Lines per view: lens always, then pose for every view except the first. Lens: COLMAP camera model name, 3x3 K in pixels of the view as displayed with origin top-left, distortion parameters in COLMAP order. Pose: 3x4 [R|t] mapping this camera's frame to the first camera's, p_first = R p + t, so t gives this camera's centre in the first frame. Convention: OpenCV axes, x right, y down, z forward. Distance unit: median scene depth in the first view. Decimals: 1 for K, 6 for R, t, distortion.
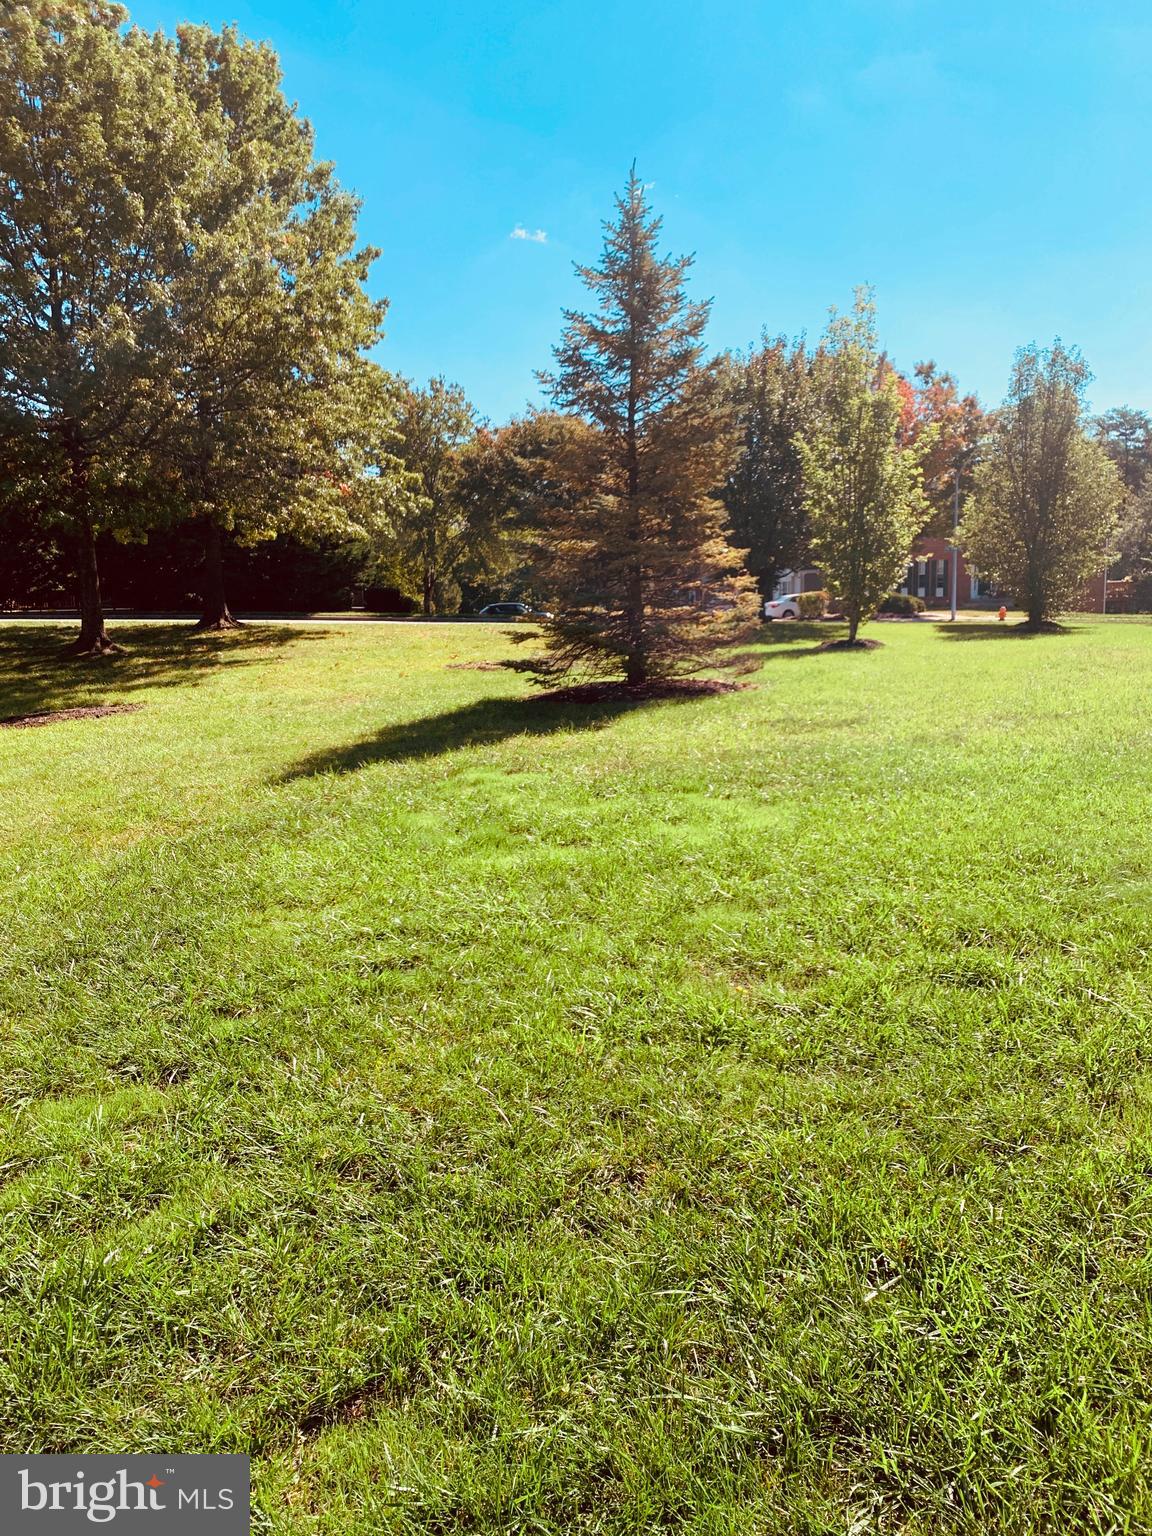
lens RADIAL K [[1144.9, 0, 576.0], [0, 1144.9, 768.0], [0, 0, 1]] dist [0.036750, -0.072176]
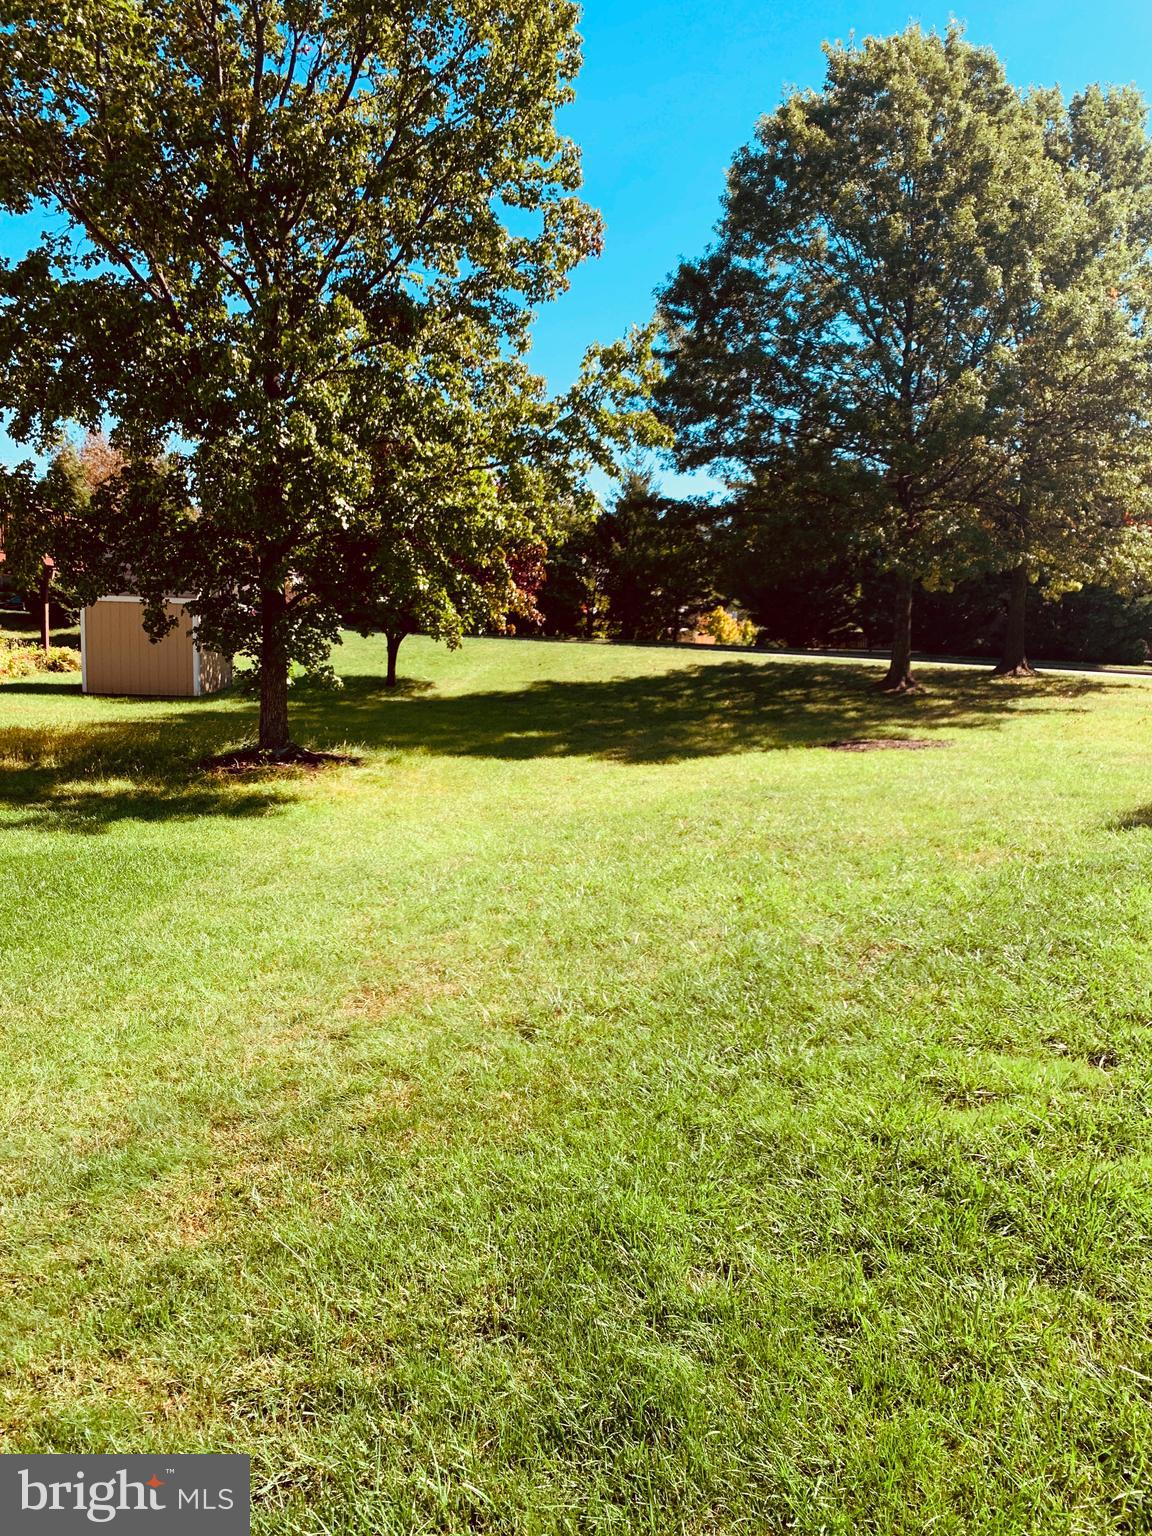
lens RADIAL K [[1156.4, 0, 603.2], [0, 1156.4, 747.2], [0, 0, 1]] dist [0.042291, -0.088832]
pose [[0.814032, 0.096027, -0.572827, -0.024172], [-0.129901, 0.991356, -0.018412, 0.009216], [0.566108, 0.089399, 0.819469, -0.046229]]
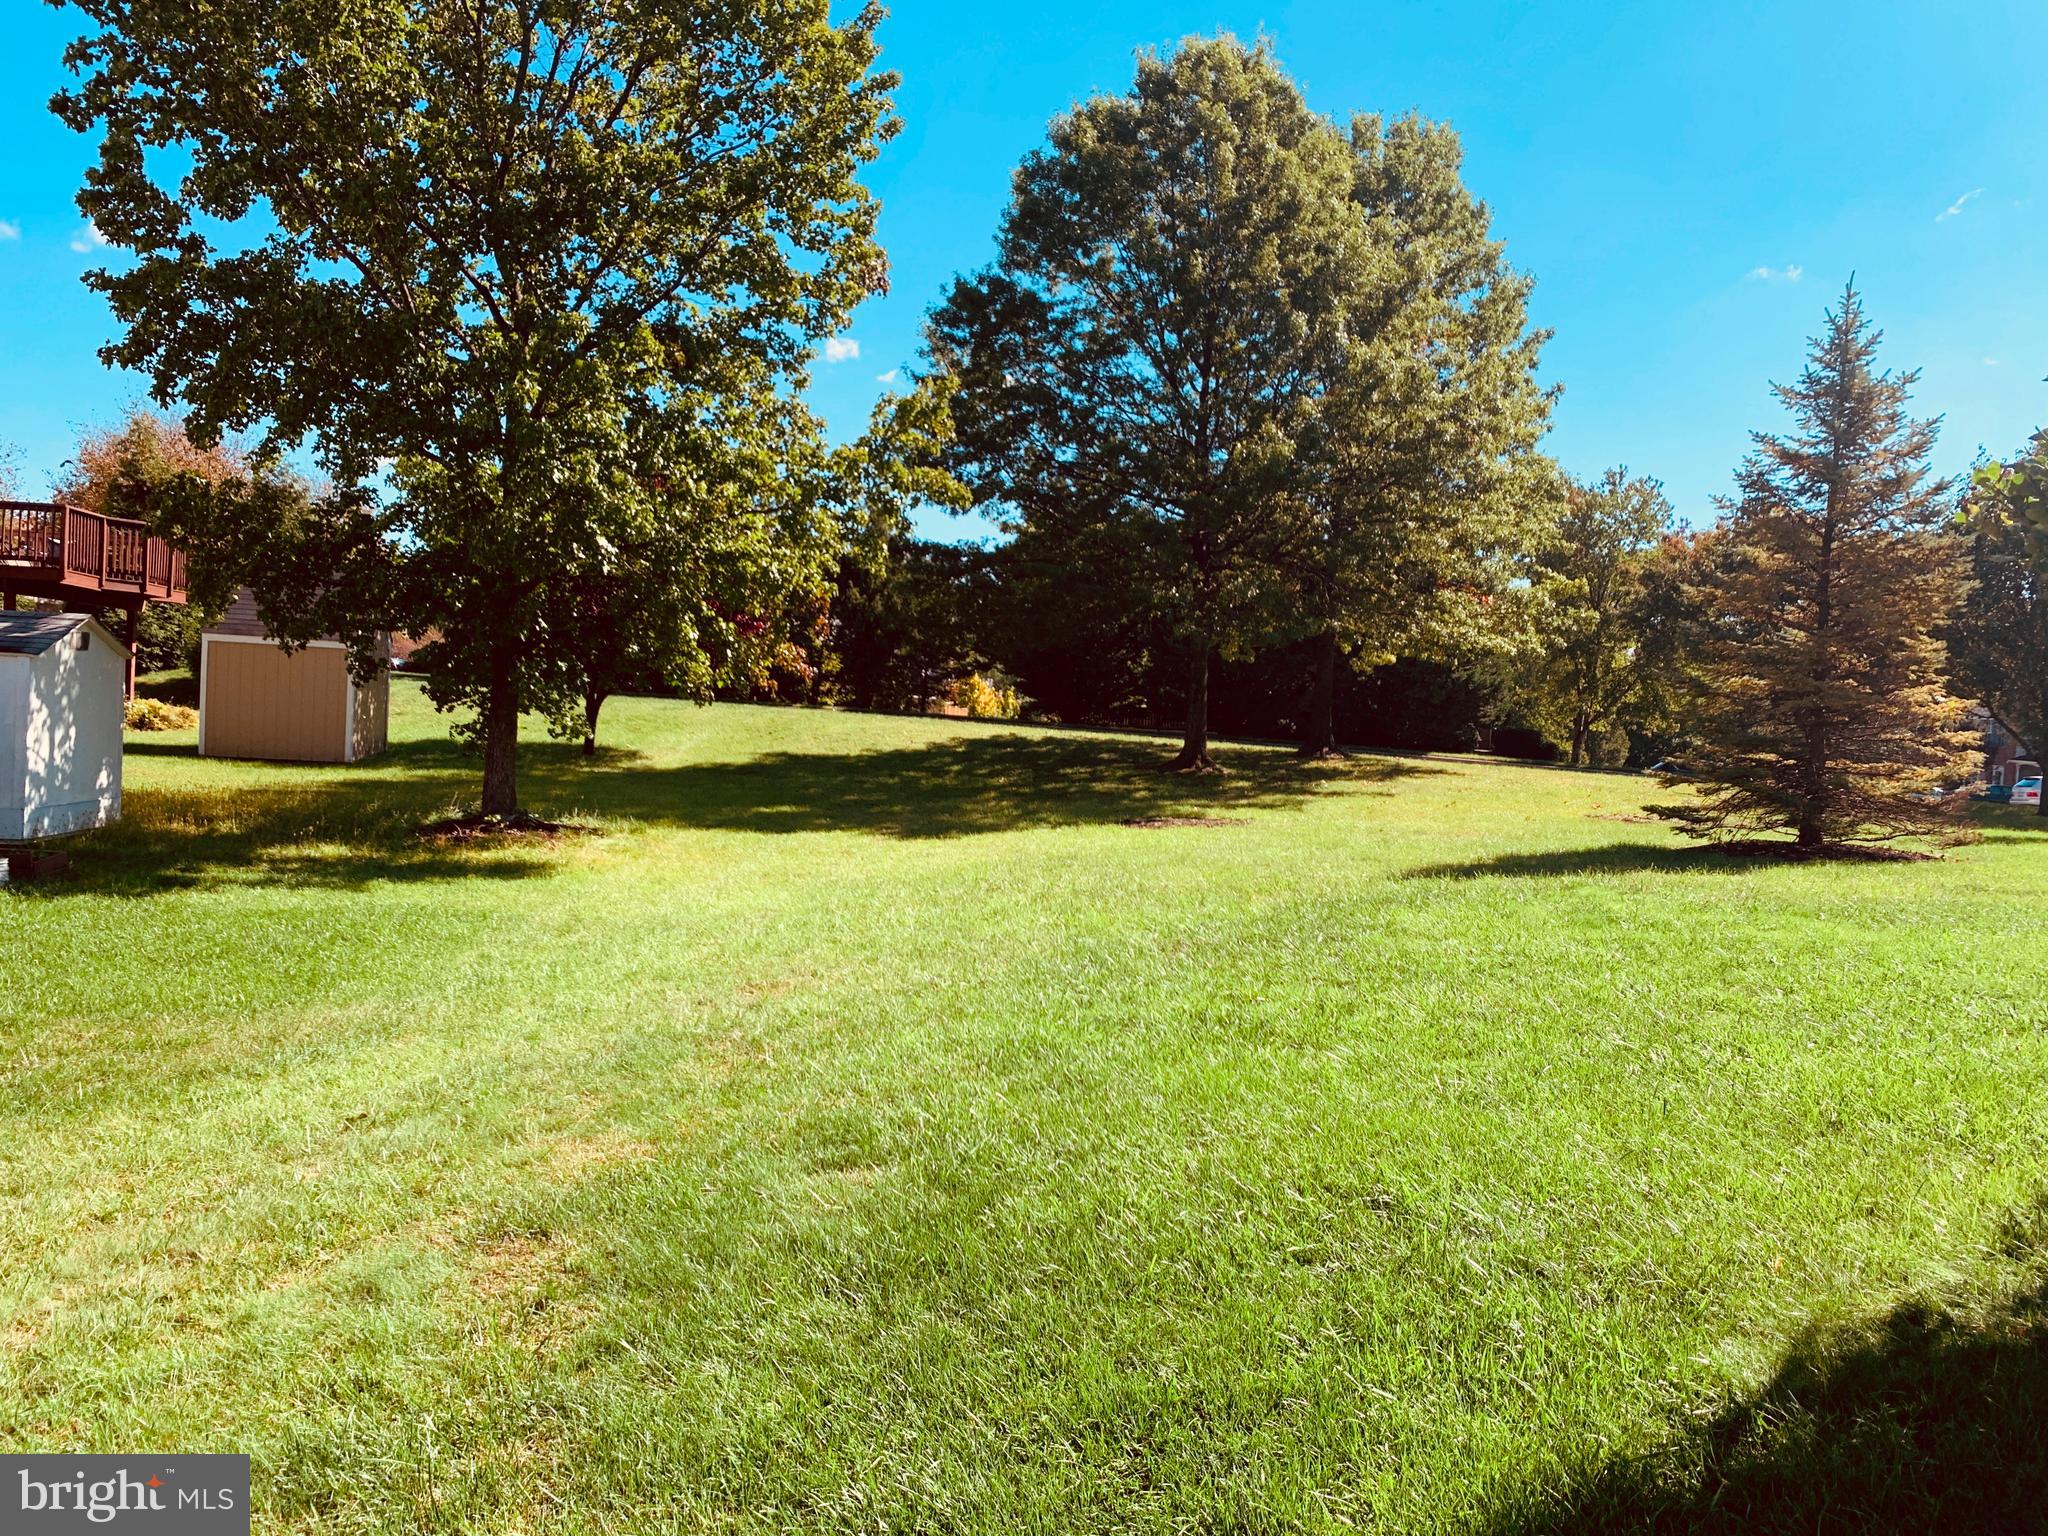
lens RADIAL K [[1526.5, 0, 1024.0], [0, 1526.5, 768.0], [0, 0, 1]] dist [0.036750, -0.072176]
pose [[0.885967, 0.078837, -0.456997, 0.038794], [-0.136367, 0.986165, -0.094246, 0.043858], [0.443245, 0.145818, 0.884461, -0.216953]]
